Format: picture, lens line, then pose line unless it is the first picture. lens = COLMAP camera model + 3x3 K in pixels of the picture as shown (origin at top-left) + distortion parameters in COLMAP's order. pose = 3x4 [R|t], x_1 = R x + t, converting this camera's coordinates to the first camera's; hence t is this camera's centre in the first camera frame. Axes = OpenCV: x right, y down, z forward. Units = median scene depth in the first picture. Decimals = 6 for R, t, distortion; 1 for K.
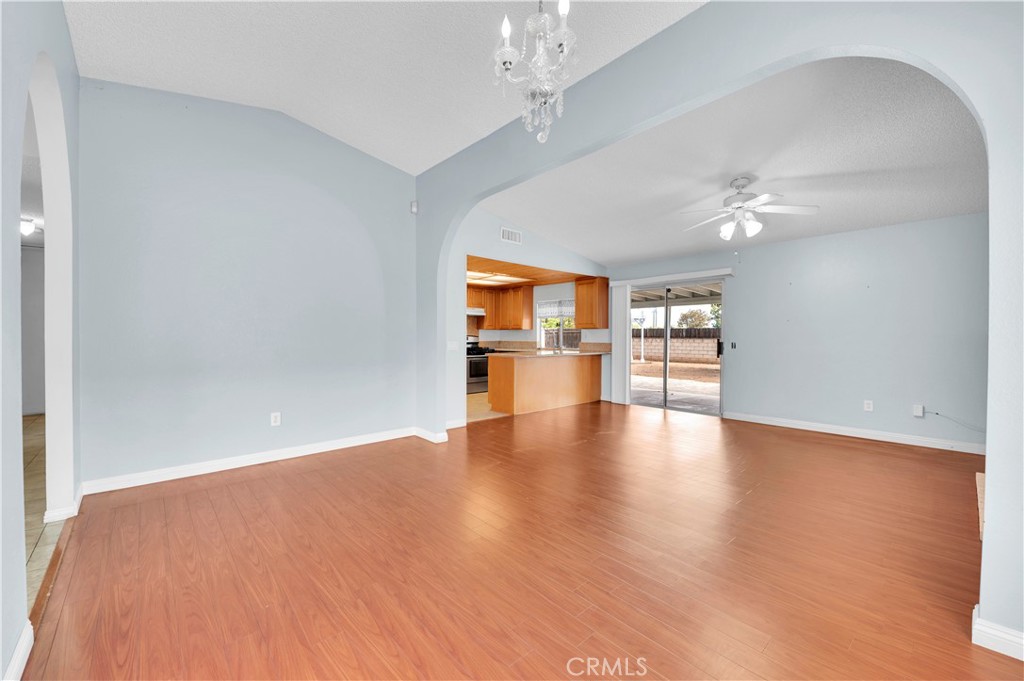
lens RADIAL K [[408.9, 0, 514.2], [0, 408.9, 340.4], [0, 0, 1]] dist [-0.002208, -0.001649]
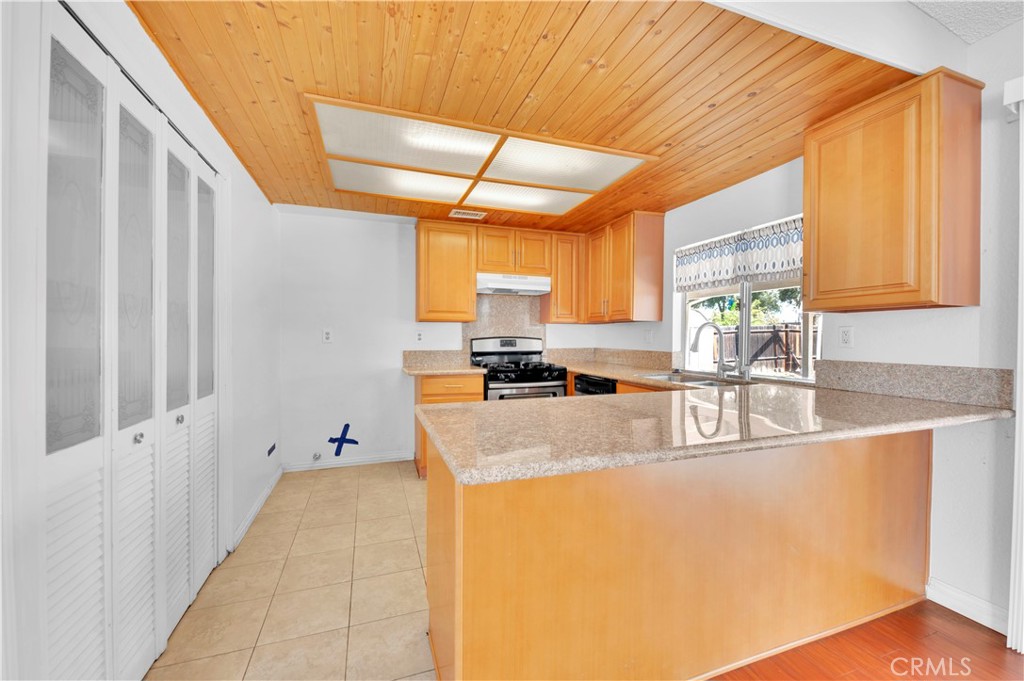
lens RADIAL K [[408.9, 0, 517.4], [0, 408.9, 336.4], [0, 0, 1]] dist [-0.002208, -0.001649]
pose [[0.925128, -0.002323, -0.379648, 0.065692], [-0.002516, 0.999922, -0.012249, -0.006681], [0.379647, 0.012287, 0.925050, 0.585318]]
